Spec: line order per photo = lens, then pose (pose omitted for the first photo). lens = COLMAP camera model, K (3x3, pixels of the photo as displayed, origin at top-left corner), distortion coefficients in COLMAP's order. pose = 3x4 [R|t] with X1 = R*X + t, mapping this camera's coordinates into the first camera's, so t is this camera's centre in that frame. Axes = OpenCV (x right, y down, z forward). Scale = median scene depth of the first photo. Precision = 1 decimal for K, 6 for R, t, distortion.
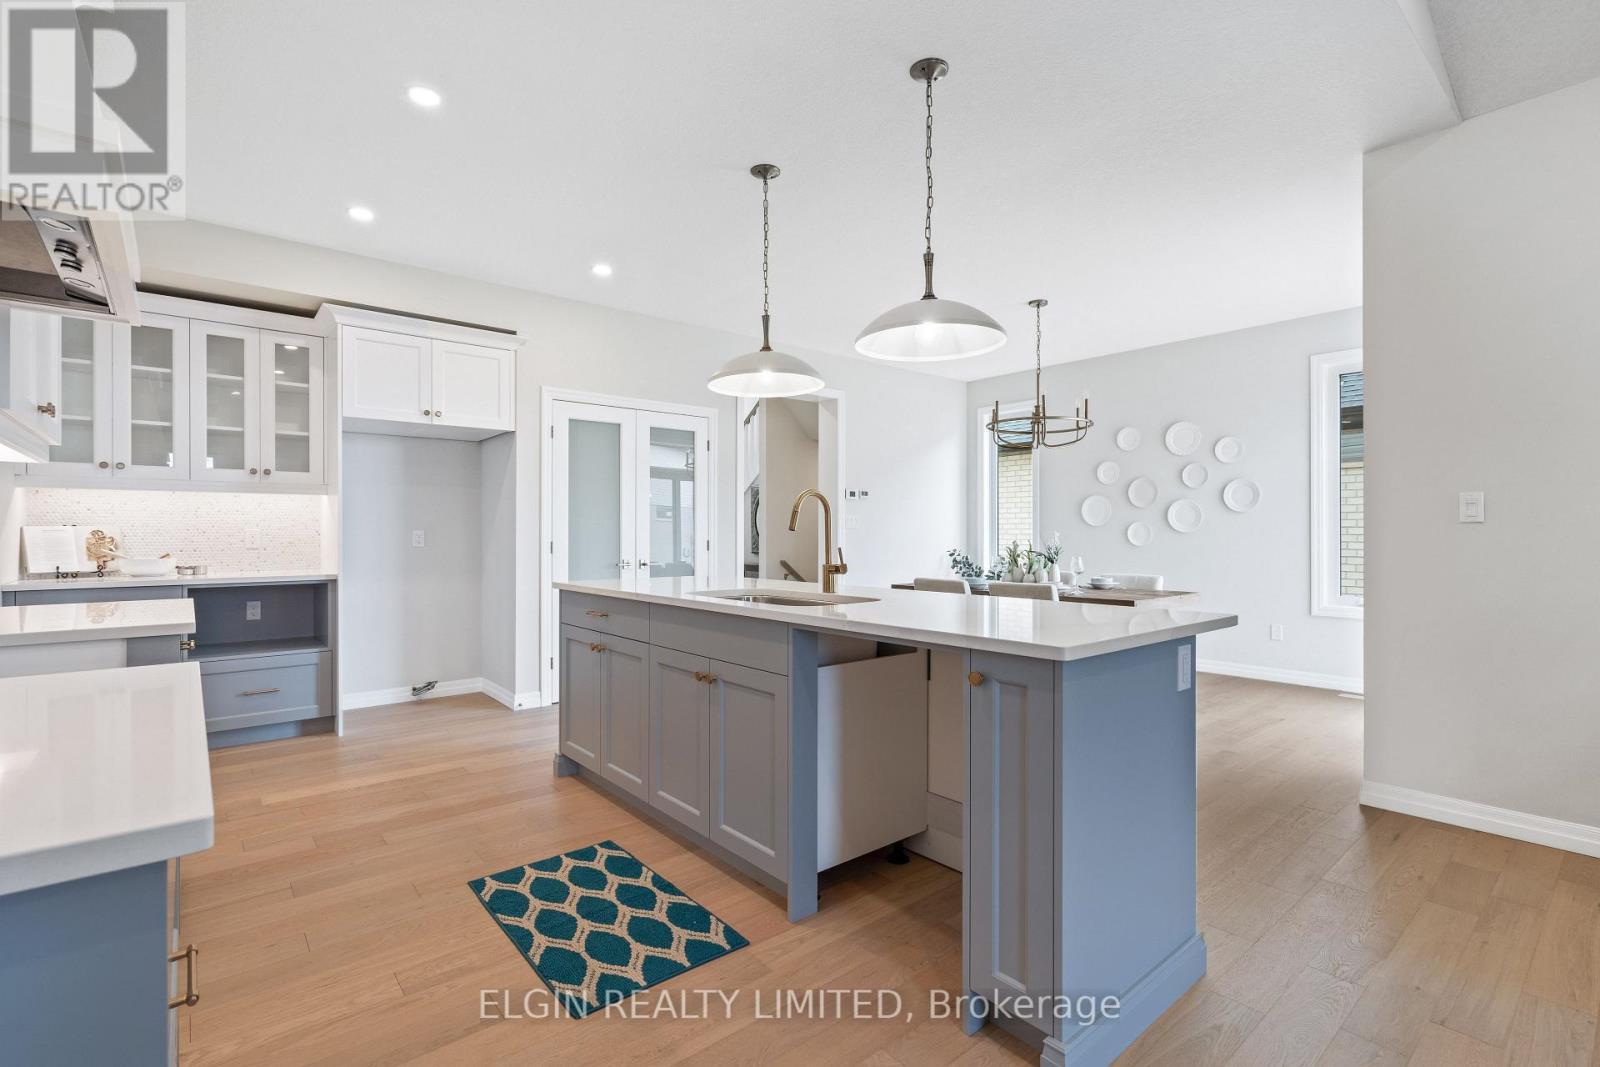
lens RADIAL K [[741.9, 0, 788.2], [0, 741.9, 532.5], [0, 0, 1]] dist [0.026687, 0.000223]
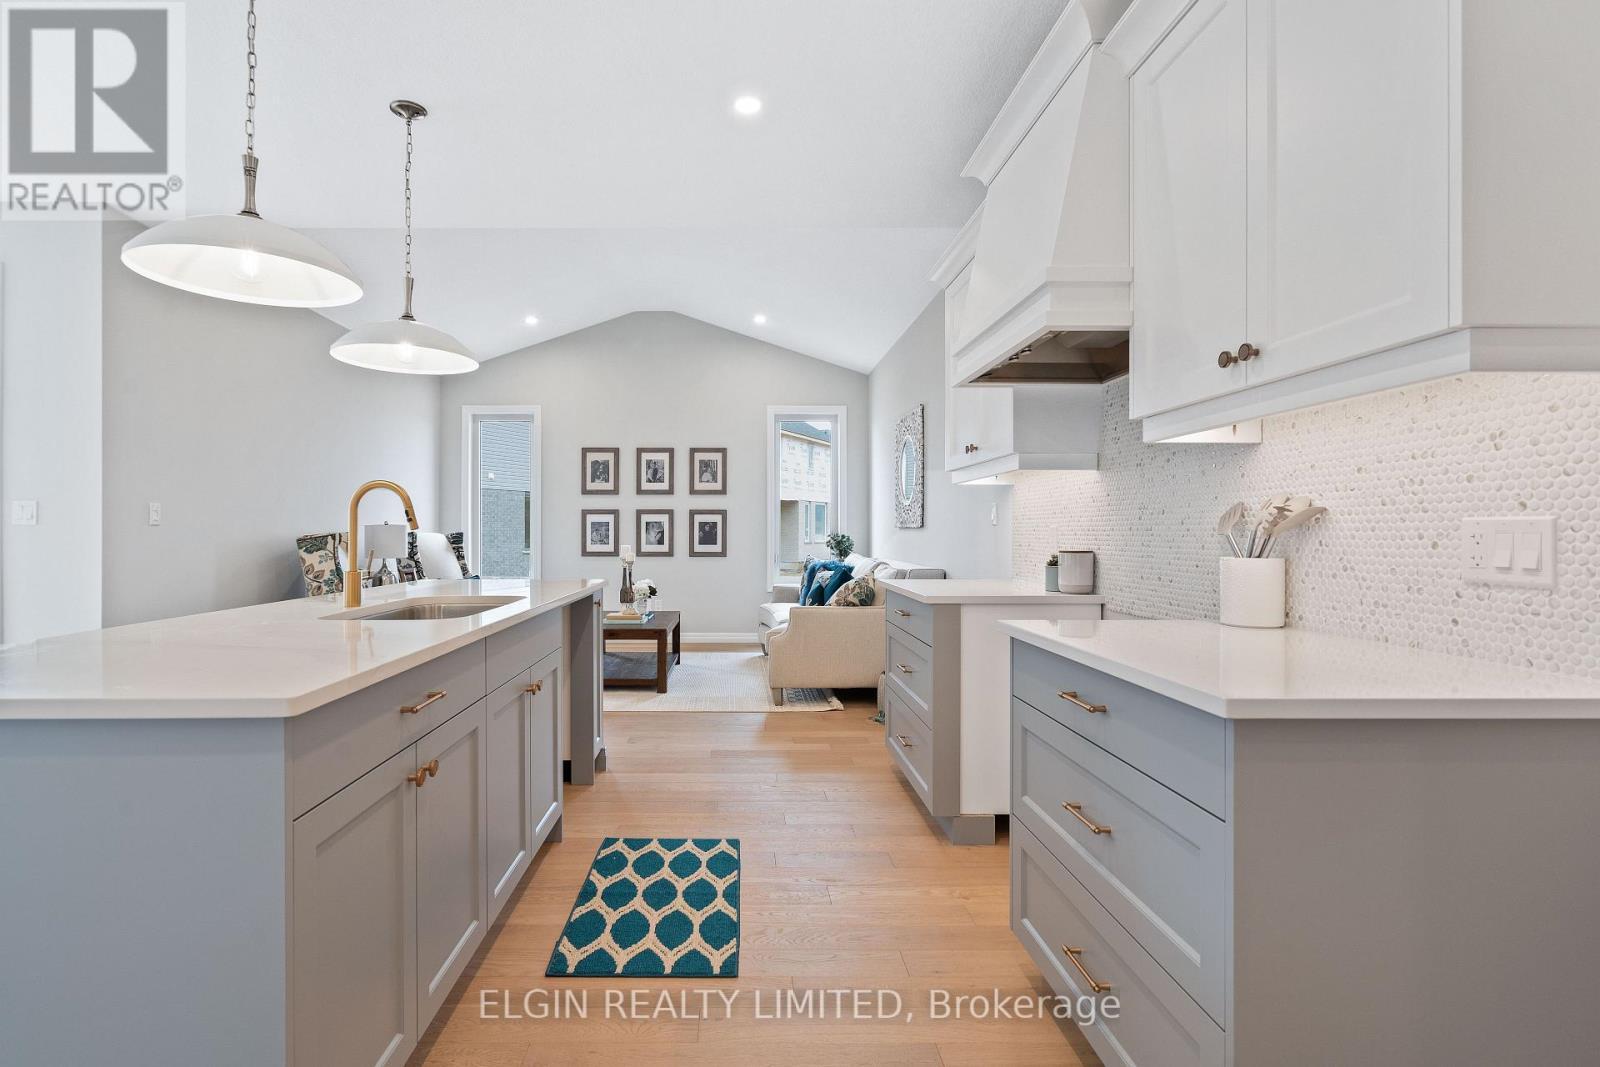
lens RADIAL K [[763.8, 0, 737.1], [0, 763.8, 526.6], [0, 0, 1]] dist [-0.001536, 0.000003]
pose [[-0.779273, 0.005146, 0.626664, -0.569549], [0.000561, 0.999972, -0.007514, 0.000320], [-0.626685, -0.005504, -0.779253, 0.995928]]
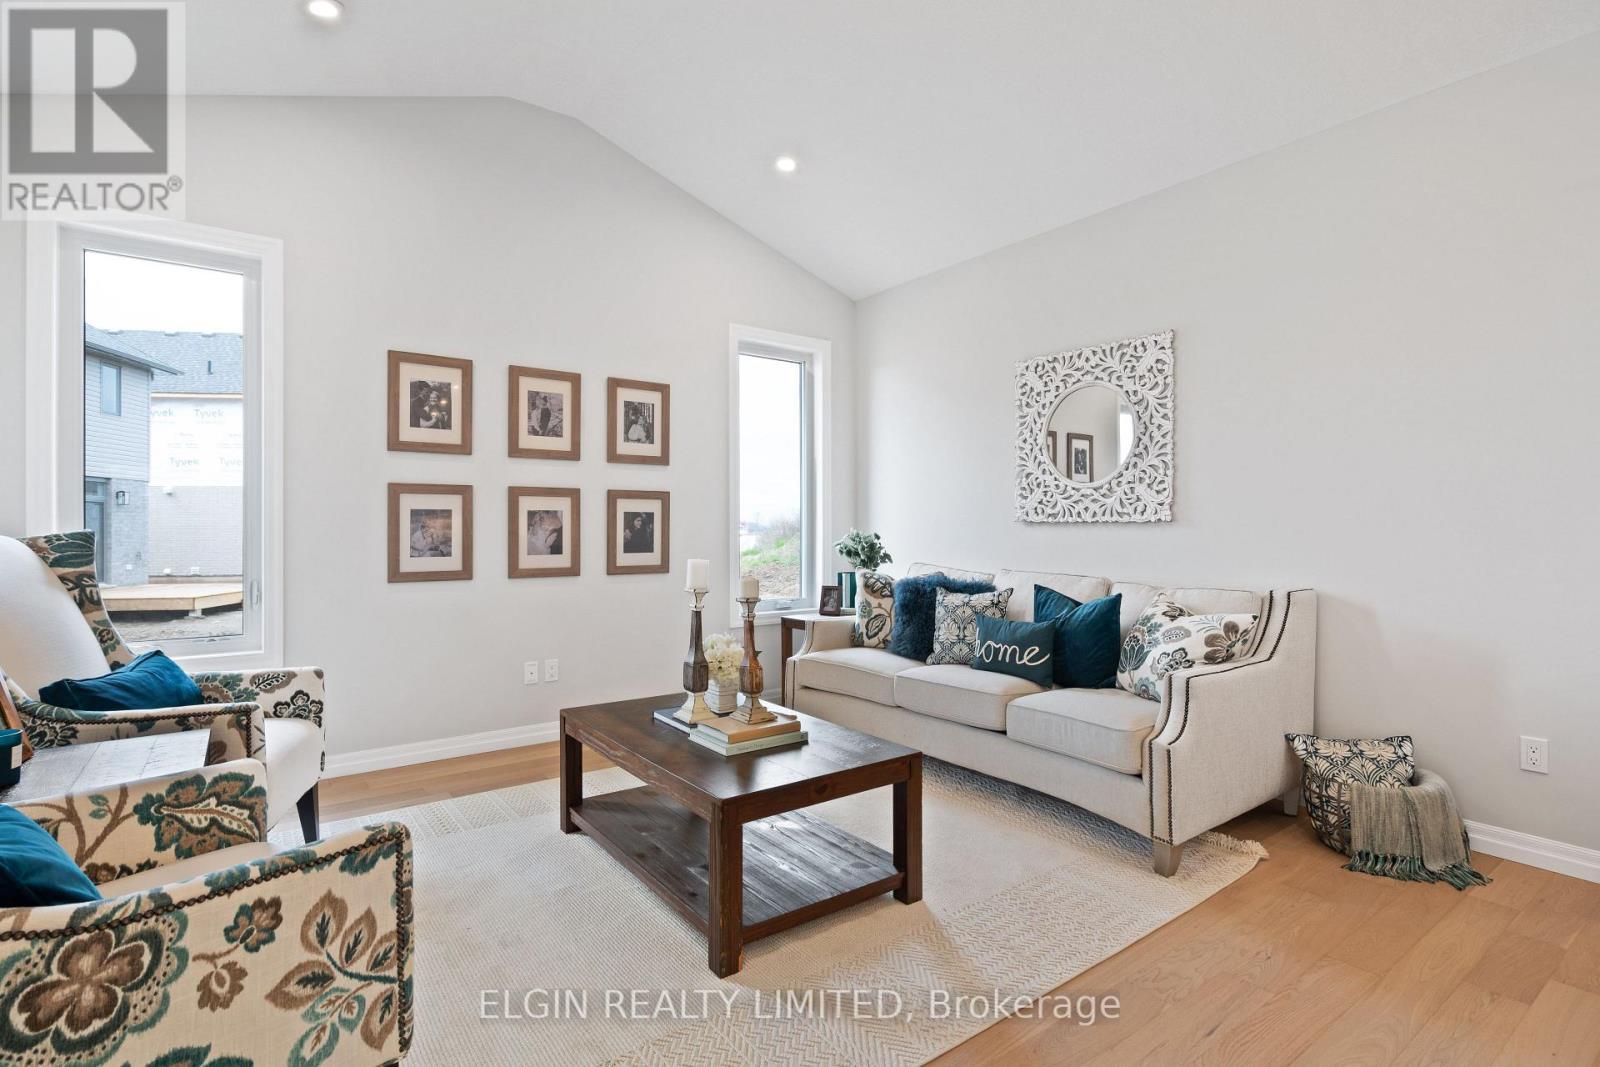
lens RADIAL K [[773.0, 0, 803.7], [0, 773.0, 526.2], [0, 0, 1]] dist [0.001359, 0.001401]
pose [[-0.999075, 0.003325, 0.042864, 0.414997], [0.003100, 0.999981, -0.005326, 0.000427], [-0.042881, -0.005188, -0.999067, 0.630416]]
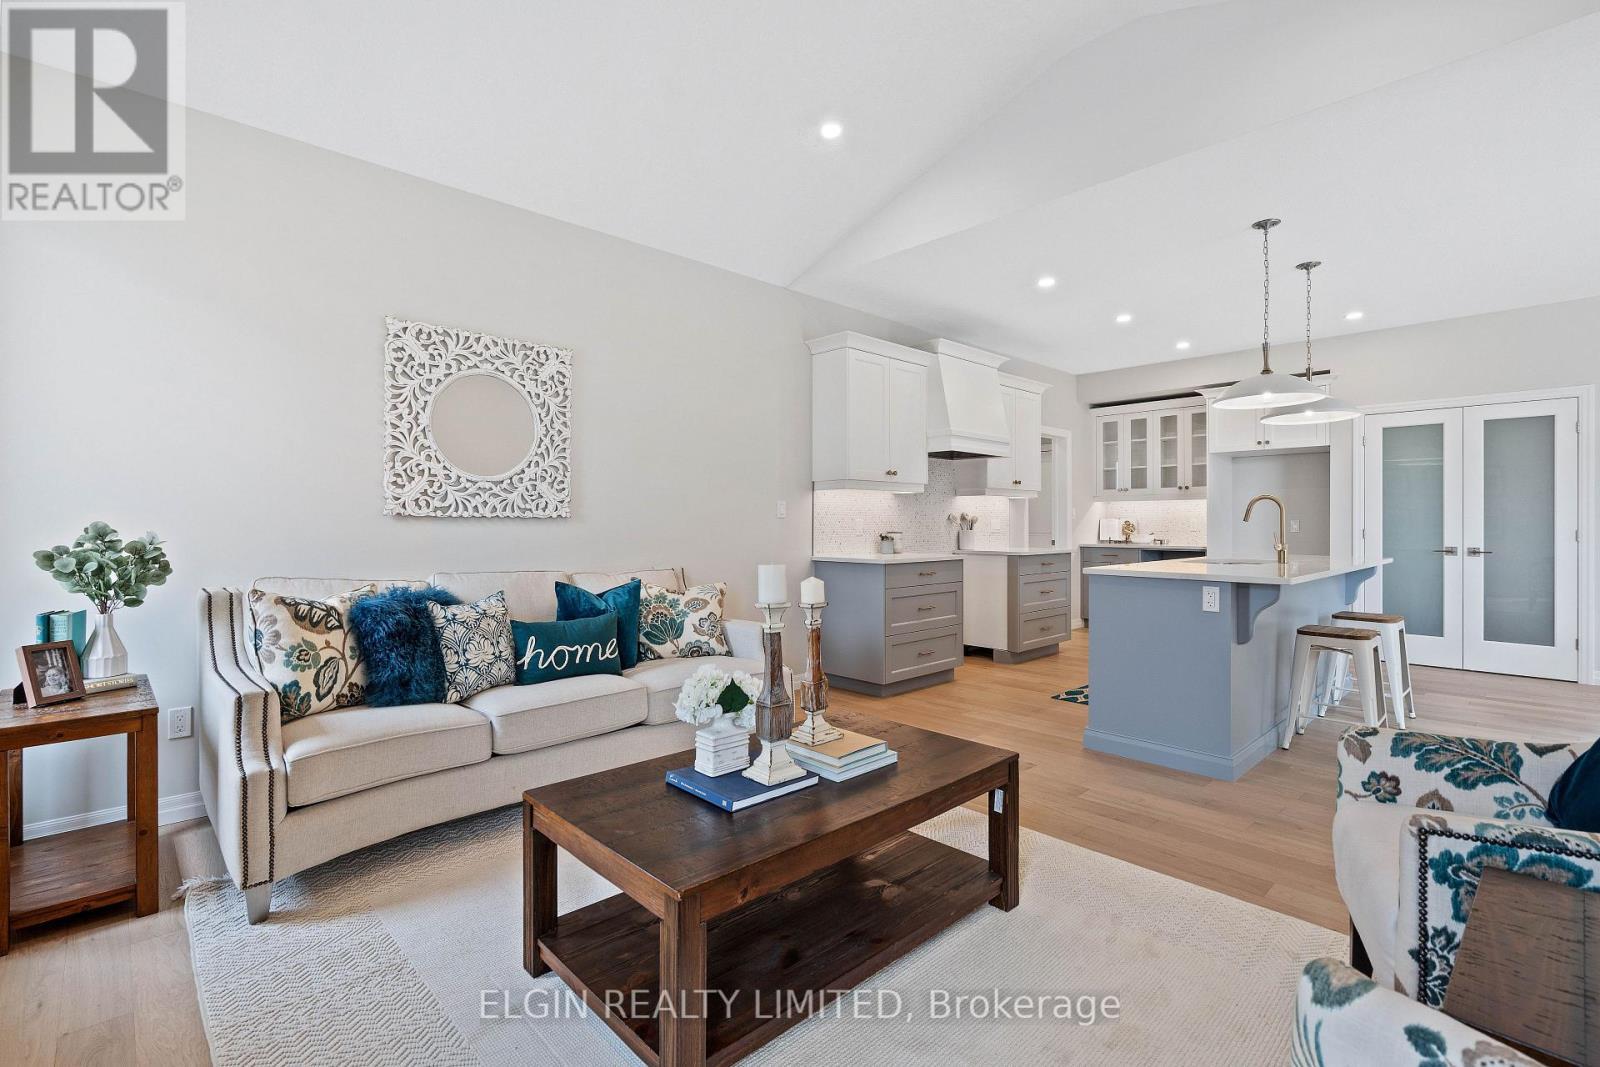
lens RADIAL K [[737.0, 0, 801.3], [0, 737.0, 523.2], [0, 0, 1]] dist [-0.000785, 0.000511]
pose [[0.081794, 0.002636, -0.996646, 1.015000], [0.001560, 0.999995, 0.002773, -0.003343], [0.996648, -0.001782, 0.081789, -0.051552]]
